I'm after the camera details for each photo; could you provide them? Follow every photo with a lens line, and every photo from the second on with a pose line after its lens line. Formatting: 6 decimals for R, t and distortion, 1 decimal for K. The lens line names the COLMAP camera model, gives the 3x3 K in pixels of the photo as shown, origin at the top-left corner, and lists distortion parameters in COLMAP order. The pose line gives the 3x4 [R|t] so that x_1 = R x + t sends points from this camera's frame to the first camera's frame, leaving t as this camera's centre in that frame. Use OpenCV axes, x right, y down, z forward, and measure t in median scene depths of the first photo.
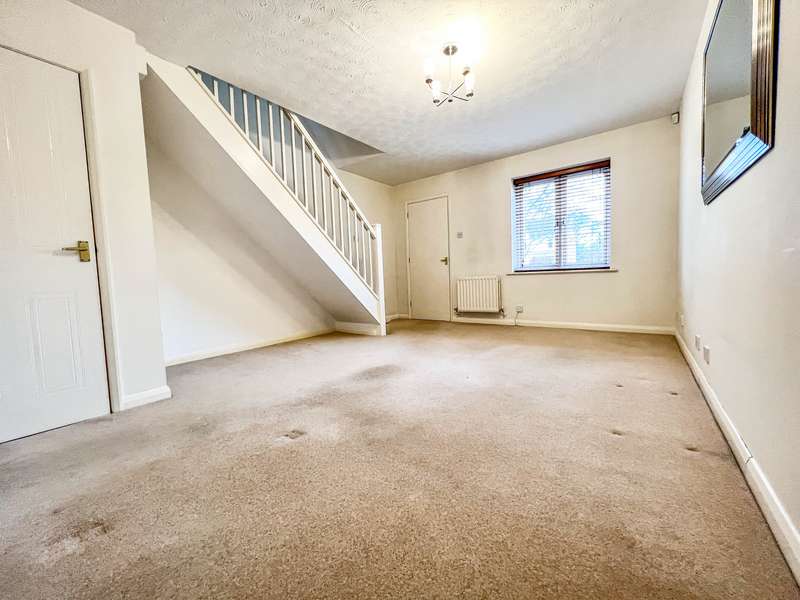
lens RADIAL K [[319.2, 0, 400.0], [0, 319.2, 300.0], [0, 0, 1]] dist [-0.001267, 0.000149]
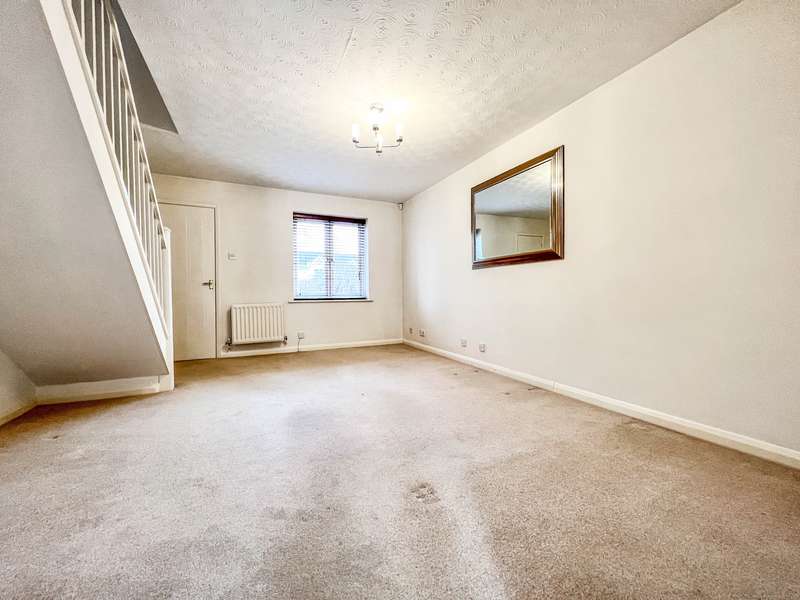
lens RADIAL K [[321.2, 0, 398.3], [0, 321.2, 299.8], [0, 0, 1]] dist [-0.002306, 0.000521]
pose [[0.464301, 0.017615, 0.885502, -0.423181], [0.054325, 0.997353, -0.048325, -0.020604], [-0.884010, 0.070542, 0.462115, 0.230867]]
